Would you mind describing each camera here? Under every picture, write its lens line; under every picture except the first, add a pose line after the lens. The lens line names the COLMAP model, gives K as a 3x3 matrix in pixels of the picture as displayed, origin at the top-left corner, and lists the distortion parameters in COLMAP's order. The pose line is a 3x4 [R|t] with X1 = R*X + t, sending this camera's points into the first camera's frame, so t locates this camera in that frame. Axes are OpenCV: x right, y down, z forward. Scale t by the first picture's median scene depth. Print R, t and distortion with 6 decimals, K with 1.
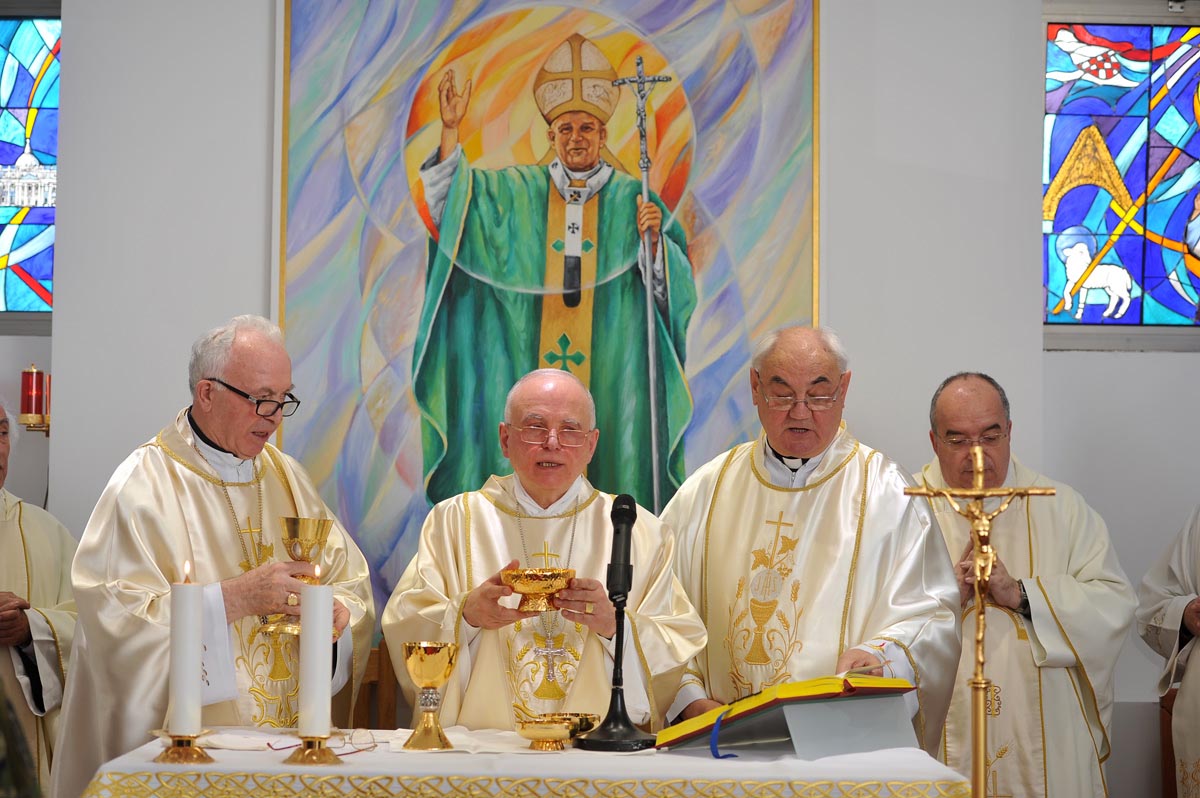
lens RADIAL K [[2400.9, 0, 600.0], [0, 2400.9, 399.0], [0, 0, 1]] dist [-0.032931, -0.192724]
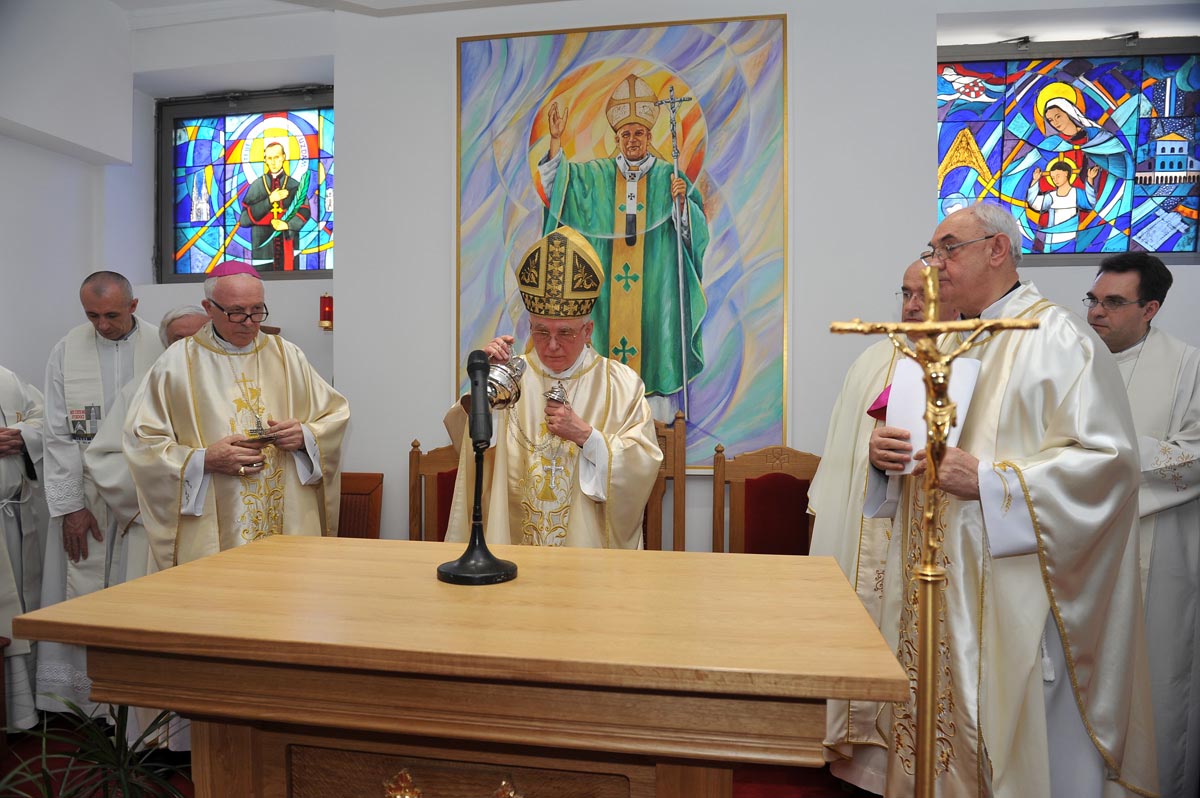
lens RADIAL K [[818.2, 0, 600.0], [0, 818.2, 399.0], [0, 0, 1]] dist [-0.040084, -0.006883]
pose [[0.985127, -0.005983, -0.171724, 0.061086], [0.018240, 0.997388, 0.069888, 0.025320], [0.170858, -0.071981, 0.982663, 0.449481]]
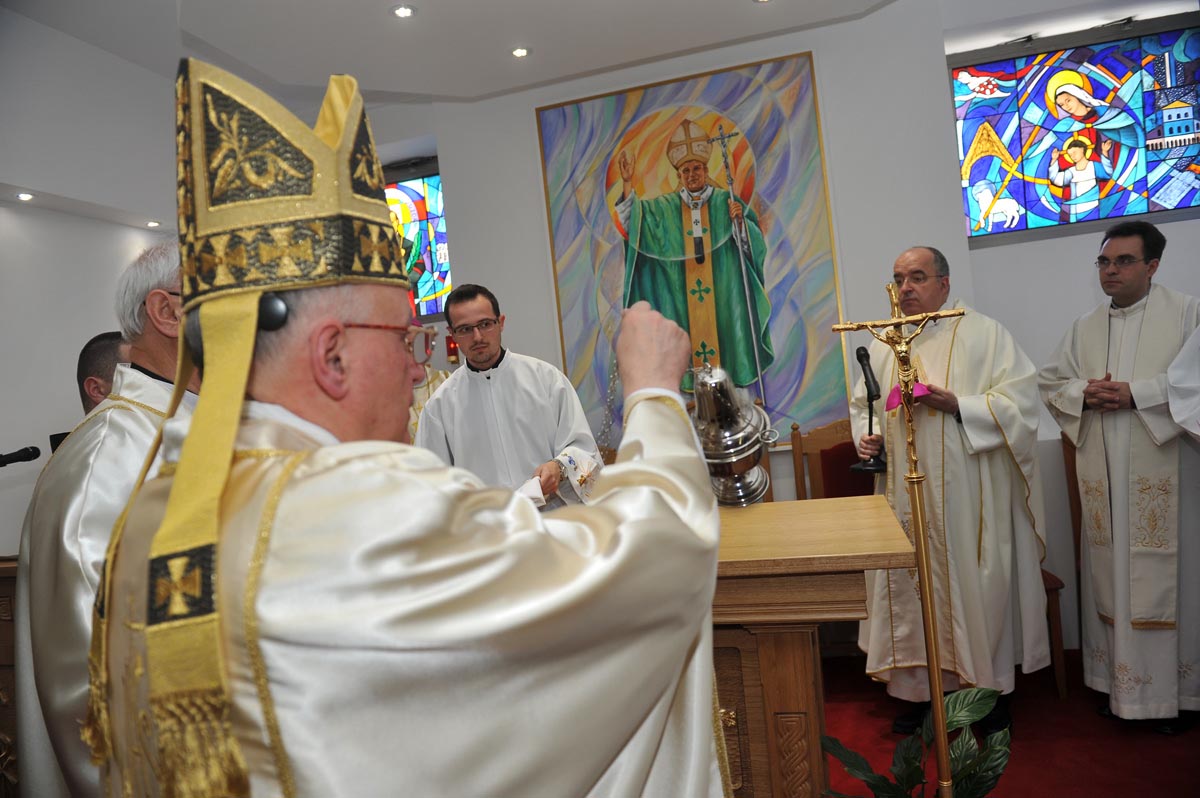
lens RADIAL K [[818.2, 0, 600.0], [0, 818.2, 399.0], [0, 0, 1]] dist [-0.040084, -0.006883]
pose [[0.955190, -0.113086, -0.273540, 0.076556], [0.132959, 0.989585, 0.055176, 0.021194], [0.264451, -0.089073, 0.960277, 0.347926]]
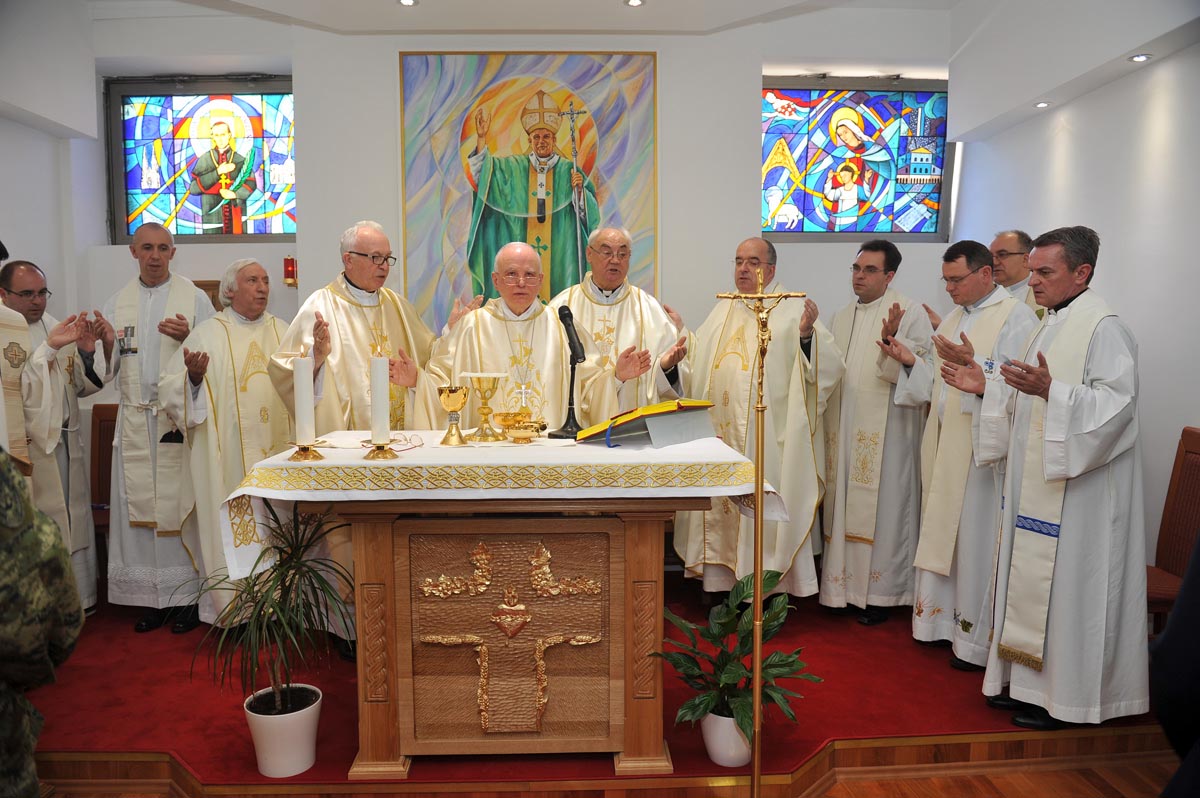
lens RADIAL K [[818.2, 0, 600.0], [0, 818.2, 399.0], [0, 0, 1]] dist [-0.040084, -0.006883]
pose [[0.999517, -0.018429, 0.025006, 0.019133], [0.014867, 0.990621, 0.135827, 0.018532], [-0.027274, -0.135390, 0.990417, 0.261484]]
